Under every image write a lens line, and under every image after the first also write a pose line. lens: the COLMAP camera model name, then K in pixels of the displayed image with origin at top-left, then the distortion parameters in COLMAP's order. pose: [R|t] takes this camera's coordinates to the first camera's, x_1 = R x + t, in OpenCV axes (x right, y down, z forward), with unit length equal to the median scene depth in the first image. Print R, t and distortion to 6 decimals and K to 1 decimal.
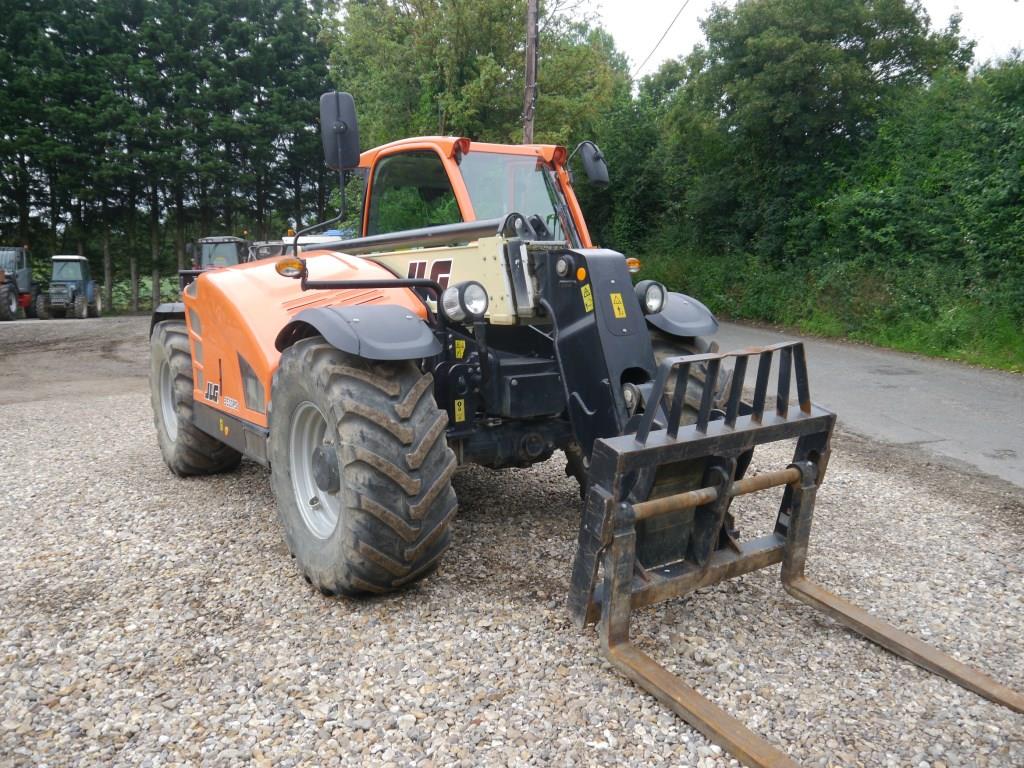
lens RADIAL K [[857.3, 0, 512.0], [0, 857.3, 384.0], [0, 0, 1]] dist [-0.036048, 0.010945]
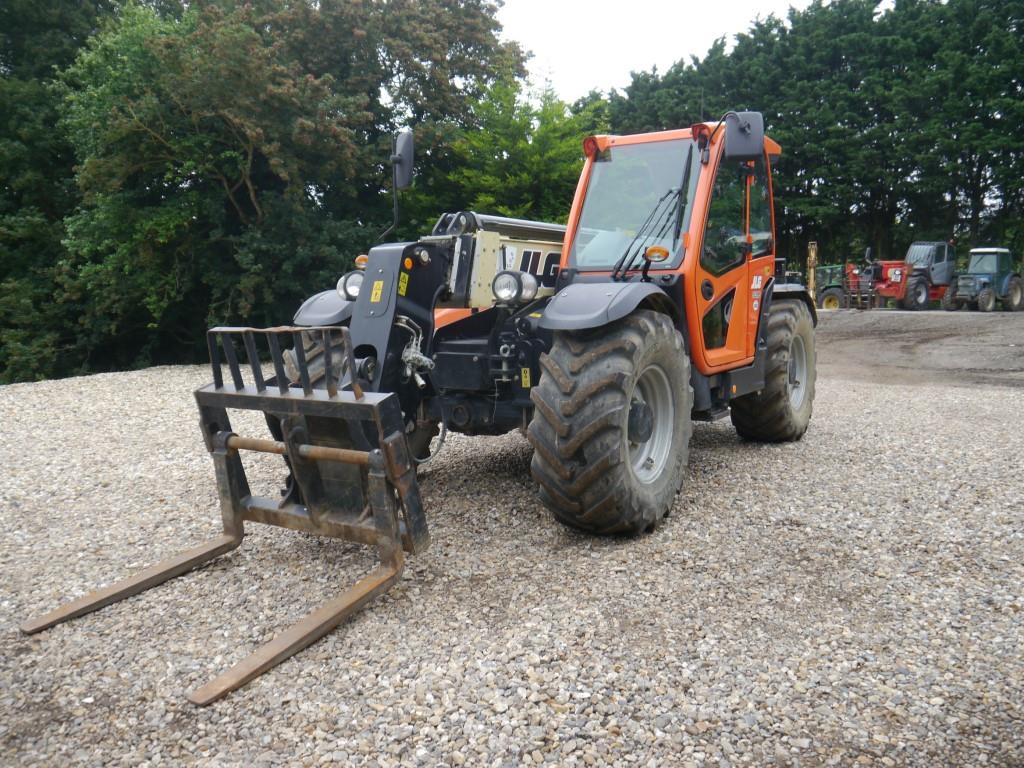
lens RADIAL K [[847.4, 0, 512.0], [0, 847.4, 384.0], [0, 0, 1]] dist [-0.016171, 0.012423]
pose [[0.389513, 0.116623, -0.913608, 0.199638], [-0.109390, 0.990788, 0.079837, -0.012462], [0.914502, 0.068842, 0.398682, 0.113631]]
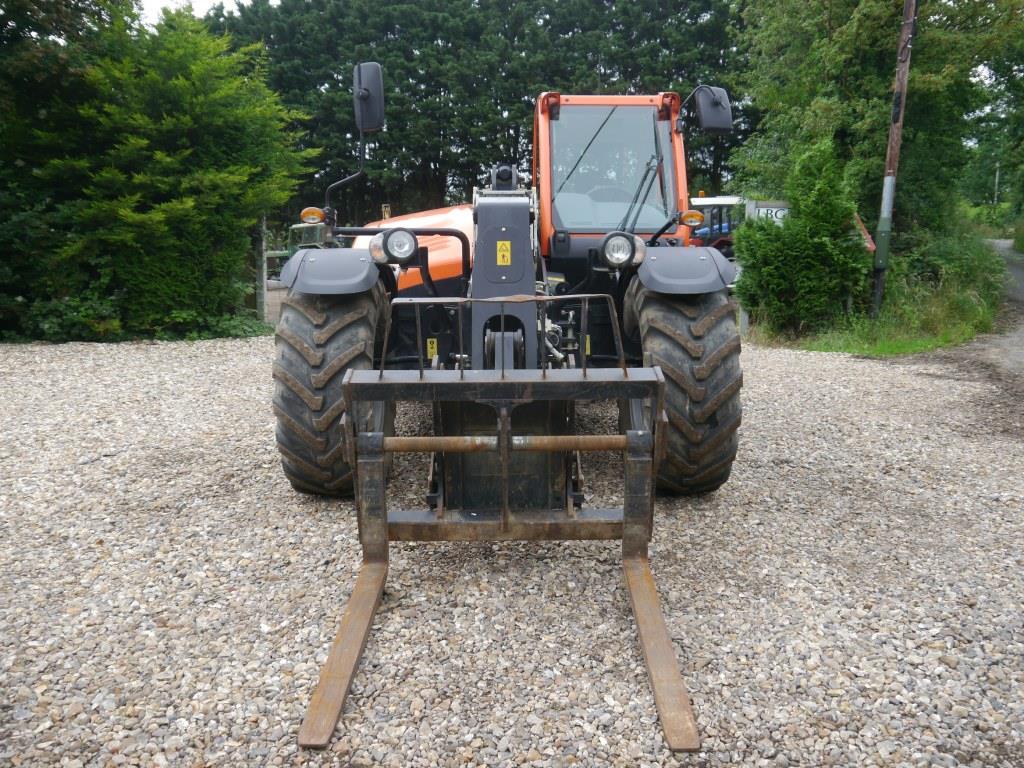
lens RADIAL K [[857.3, 0, 512.0], [0, 857.3, 384.0], [0, 0, 1]] dist [-0.036048, 0.010945]
pose [[0.825943, 0.109516, -0.553014, 0.111719], [-0.087240, 0.993962, 0.066544, -0.001025], [0.556962, -0.006716, 0.830510, 0.026606]]
